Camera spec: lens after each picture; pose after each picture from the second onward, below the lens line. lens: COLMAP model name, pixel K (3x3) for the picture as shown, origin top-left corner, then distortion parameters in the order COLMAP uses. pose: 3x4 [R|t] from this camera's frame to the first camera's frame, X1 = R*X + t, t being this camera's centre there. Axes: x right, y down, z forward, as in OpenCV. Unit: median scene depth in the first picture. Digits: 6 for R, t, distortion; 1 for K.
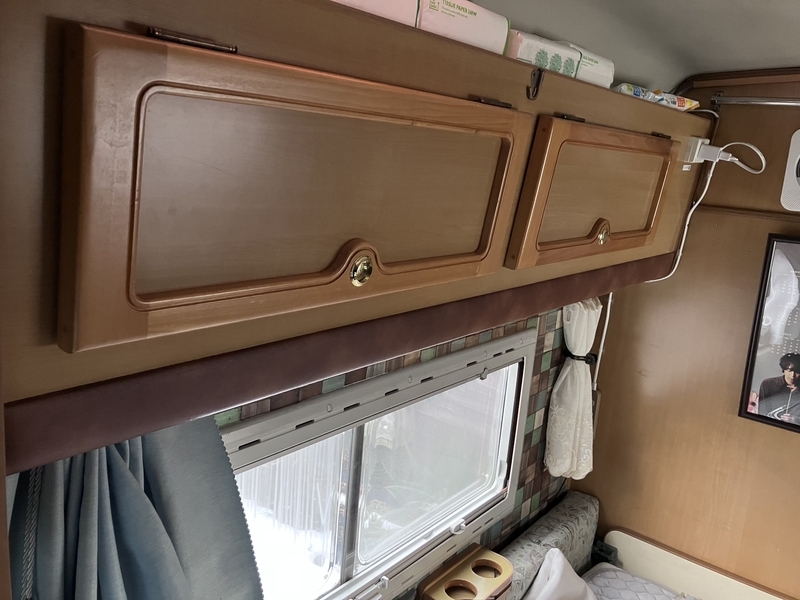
lens RADIAL K [[656.8, 0, 400.0], [0, 656.8, 300.0], [0, 0, 1]] dist [0.003267, -0.006391]
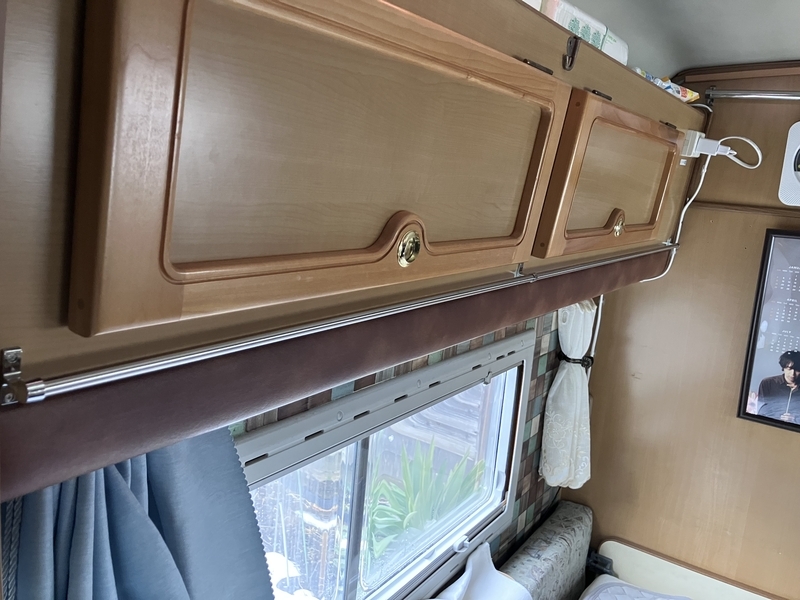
lens RADIAL K [[656.8, 0, 400.0], [0, 656.8, 300.0], [0, 0, 1]] dist [-0.001310, 0.007199]
pose [[0.996350, -0.012314, 0.084468, -0.071180], [0.014334, 0.999625, -0.023353, 0.020850], [-0.084149, 0.024479, 0.996152, 0.075367]]
